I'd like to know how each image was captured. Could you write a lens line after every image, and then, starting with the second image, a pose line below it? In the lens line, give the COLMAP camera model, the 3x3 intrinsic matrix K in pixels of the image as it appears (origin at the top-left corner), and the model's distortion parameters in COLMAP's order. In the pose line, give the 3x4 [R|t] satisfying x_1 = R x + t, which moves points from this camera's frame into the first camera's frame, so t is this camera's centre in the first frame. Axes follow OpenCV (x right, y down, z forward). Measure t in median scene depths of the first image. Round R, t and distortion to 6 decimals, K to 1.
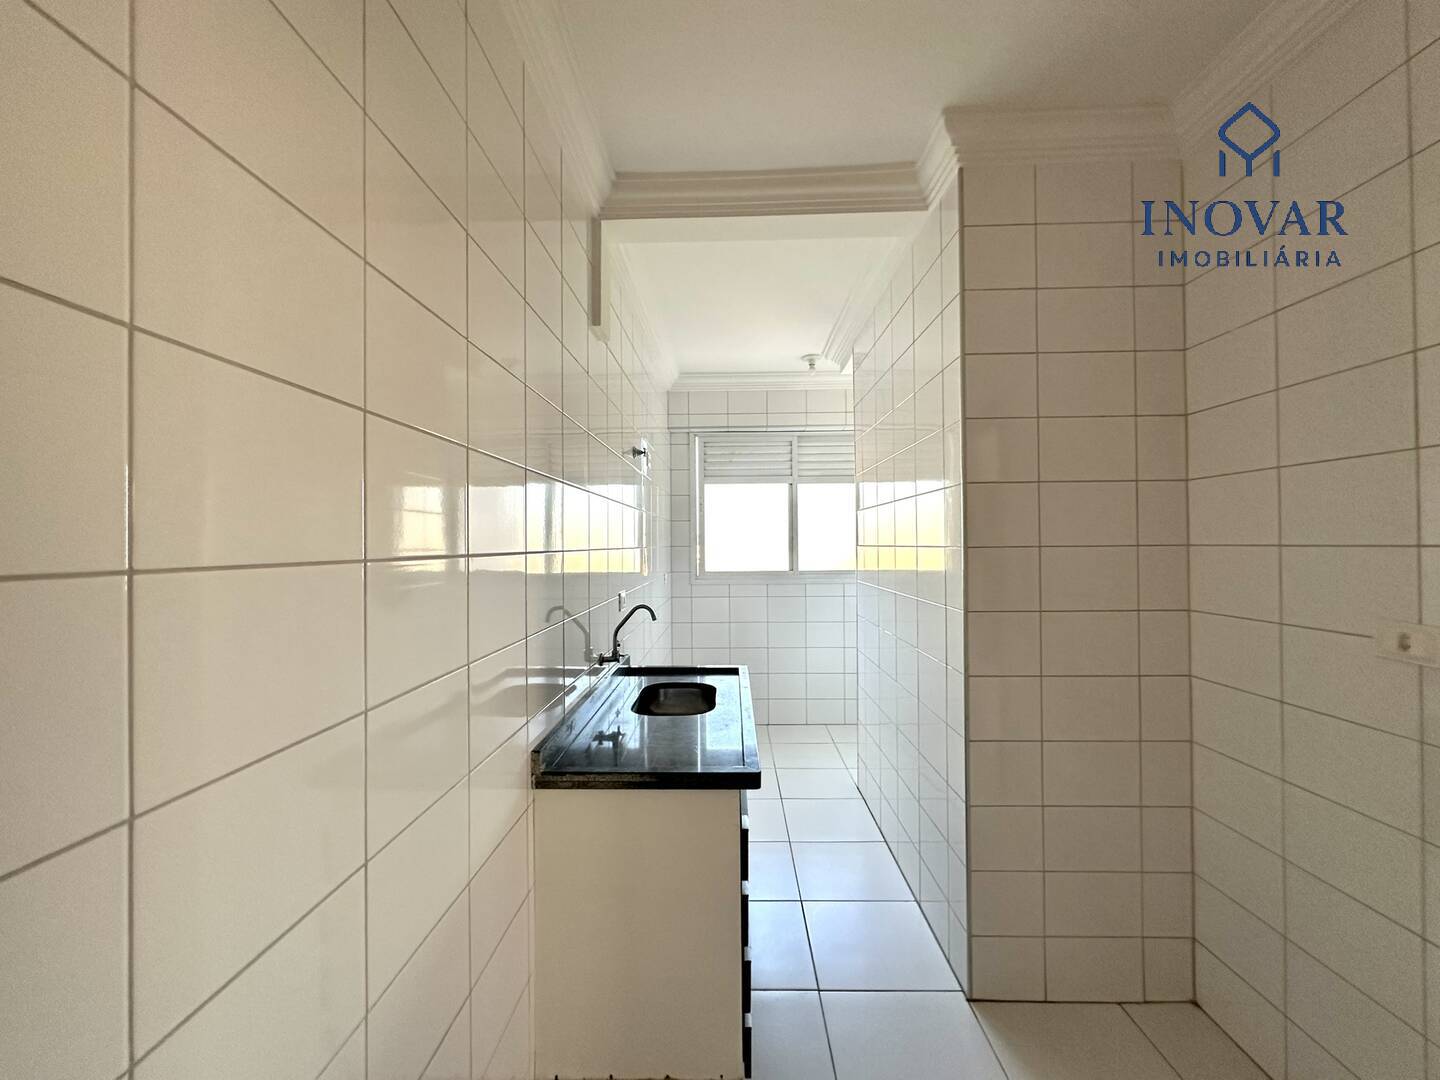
lens RADIAL K [[578.3, 0, 717.5], [0, 578.3, 536.9], [0, 0, 1]] dist [-0.000995, 0.000062]
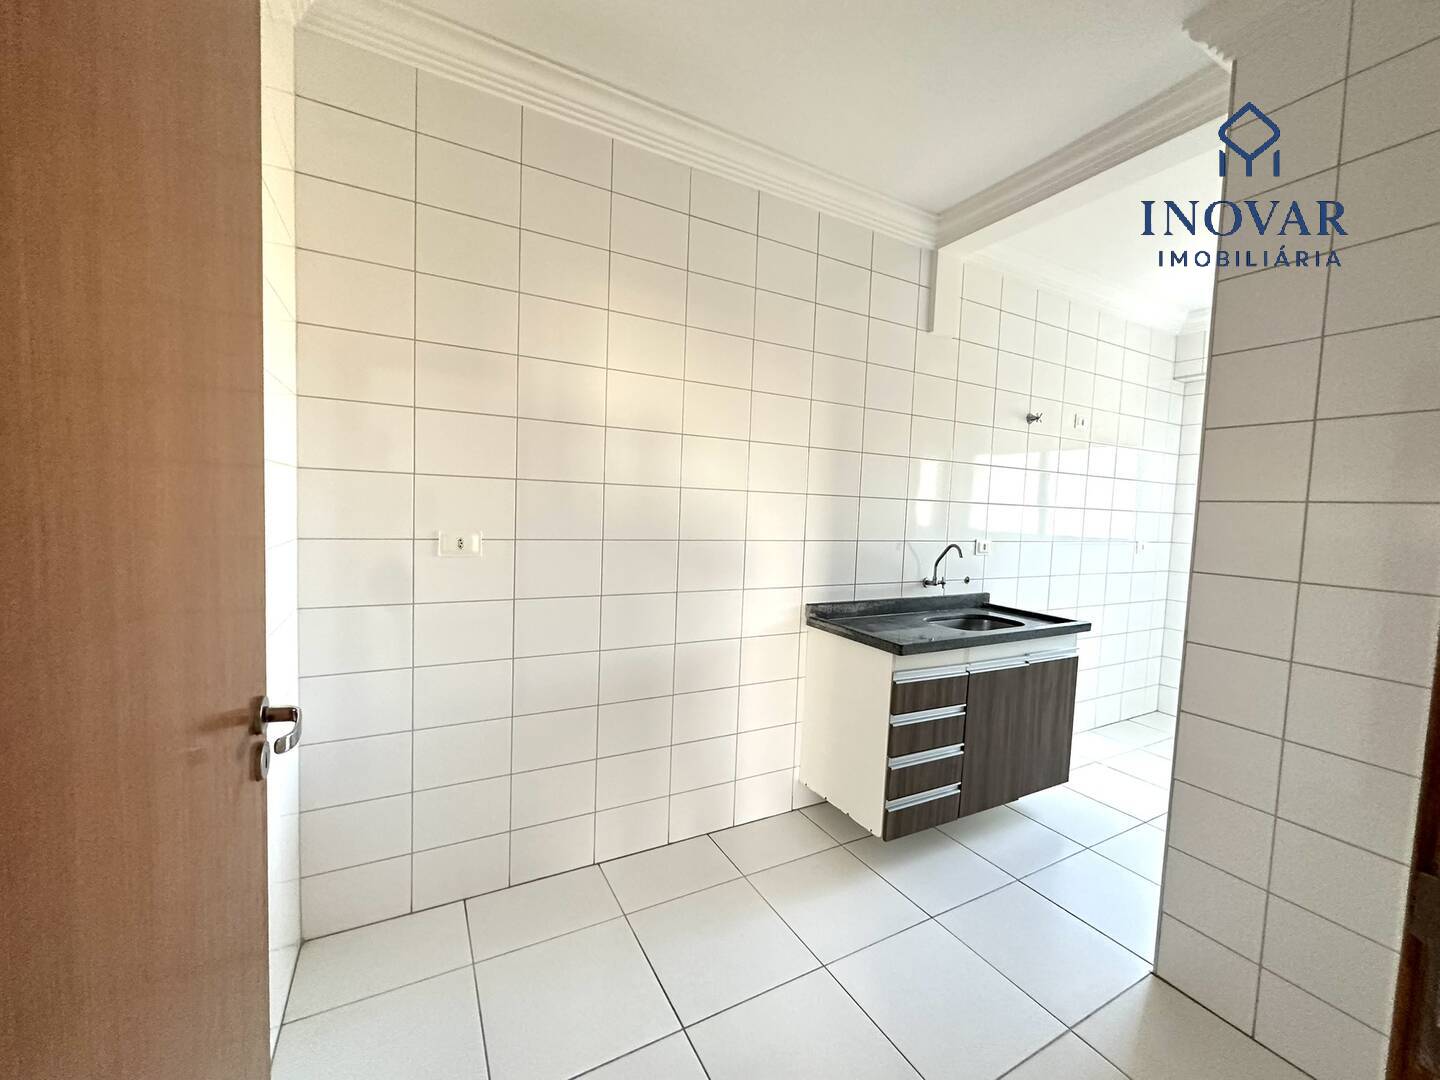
lens RADIAL K [[578.3, 0, 725.7], [0, 578.3, 541.4], [0, 0, 1]] dist [-0.000995, 0.000062]
pose [[0.501724, 0.078878, -0.861424, 0.749481], [-0.027451, 0.996784, 0.075284, 0.028973], [0.864592, -0.014125, 0.502275, -0.089380]]
